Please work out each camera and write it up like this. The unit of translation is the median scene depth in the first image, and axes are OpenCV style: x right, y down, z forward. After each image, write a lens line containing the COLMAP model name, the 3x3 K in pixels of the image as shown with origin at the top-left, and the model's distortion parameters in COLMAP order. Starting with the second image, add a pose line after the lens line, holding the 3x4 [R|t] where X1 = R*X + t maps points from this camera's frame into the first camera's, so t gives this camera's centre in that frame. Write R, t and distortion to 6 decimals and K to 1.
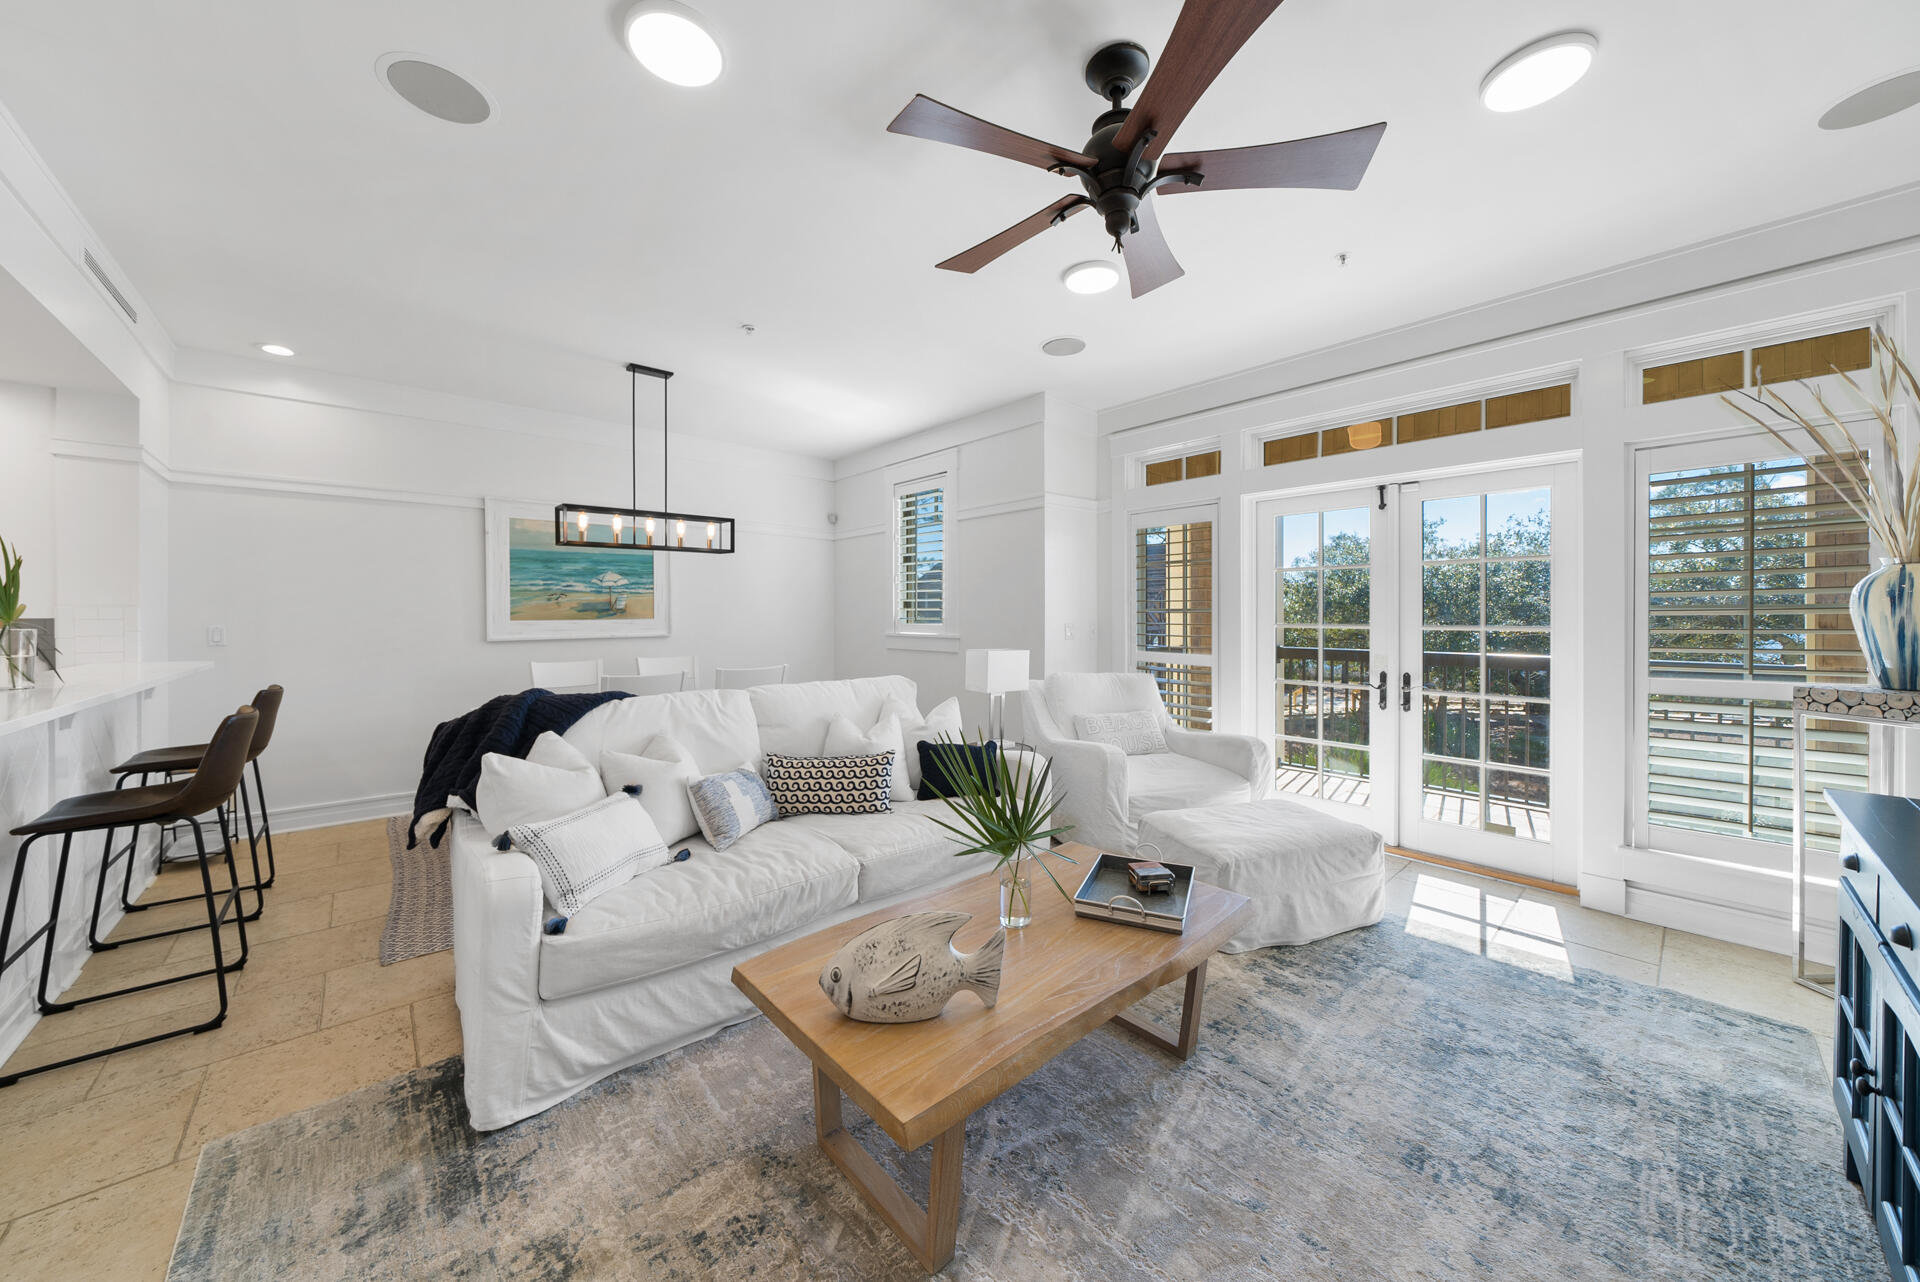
lens RADIAL K [[671.9, 0, 962.1], [0, 671.9, 611.6], [0, 0, 1]] dist [-0.000933, -0.000042]
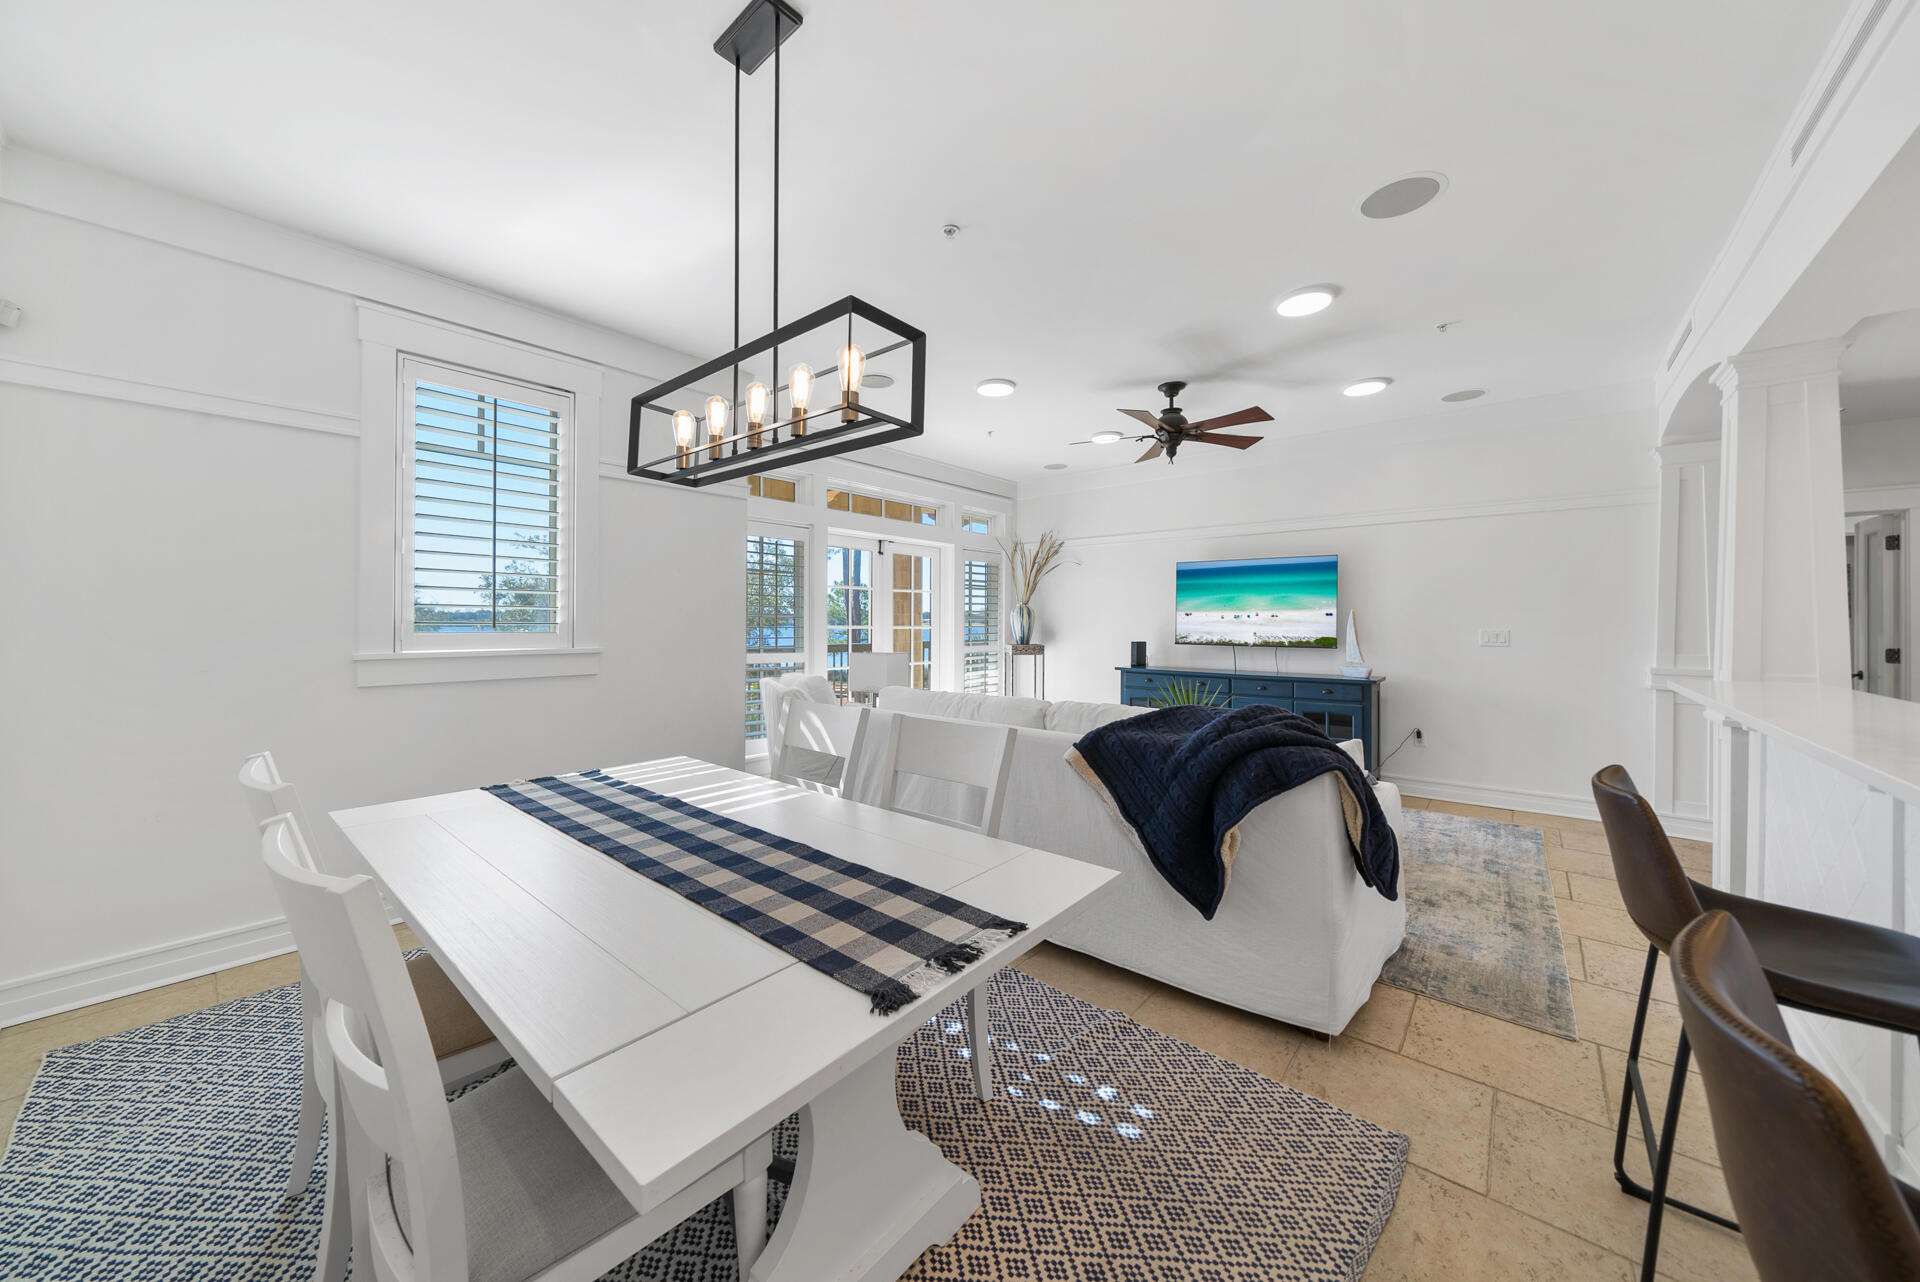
lens RADIAL K [[667.2, 0, 961.9], [0, 667.2, 620.0], [0, 0, 1]] dist [-0.000335, -0.000013]
pose [[-0.150252, 0.001858, 0.988646, -1.001138], [-0.002084, 0.999995, -0.002196, 0.007468], [-0.988646, -0.002391, -0.150247, 1.059178]]
